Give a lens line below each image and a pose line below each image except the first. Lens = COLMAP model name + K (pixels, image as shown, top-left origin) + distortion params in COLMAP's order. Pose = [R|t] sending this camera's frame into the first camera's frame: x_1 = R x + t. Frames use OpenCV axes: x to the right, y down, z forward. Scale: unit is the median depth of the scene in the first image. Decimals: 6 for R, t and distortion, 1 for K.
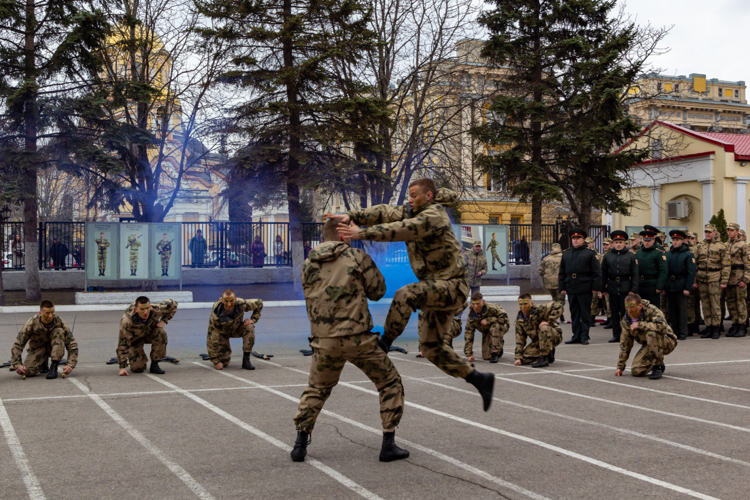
lens RADIAL K [[963.9, 0, 337.4], [0, 963.9, 249.8], [0, 0, 1]] dist [-0.027811, -0.014085]
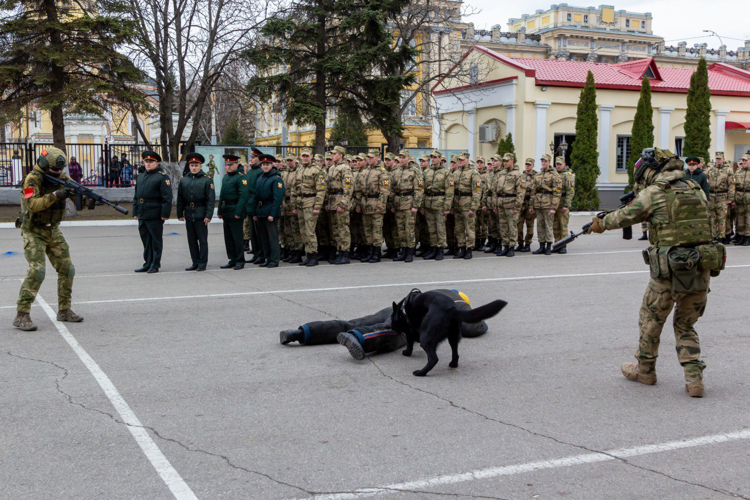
lens RADIAL K [[878.0, 0, 375.0], [0, 878.0, 250.0], [0, 0, 1]] dist [-0.002927, 0.022732]
pose [[0.999229, 0.001534, 0.039224, 0.203807], [-0.005060, 0.995934, 0.089942, -0.001641], [-0.038926, -0.090071, 0.995174, 0.057952]]
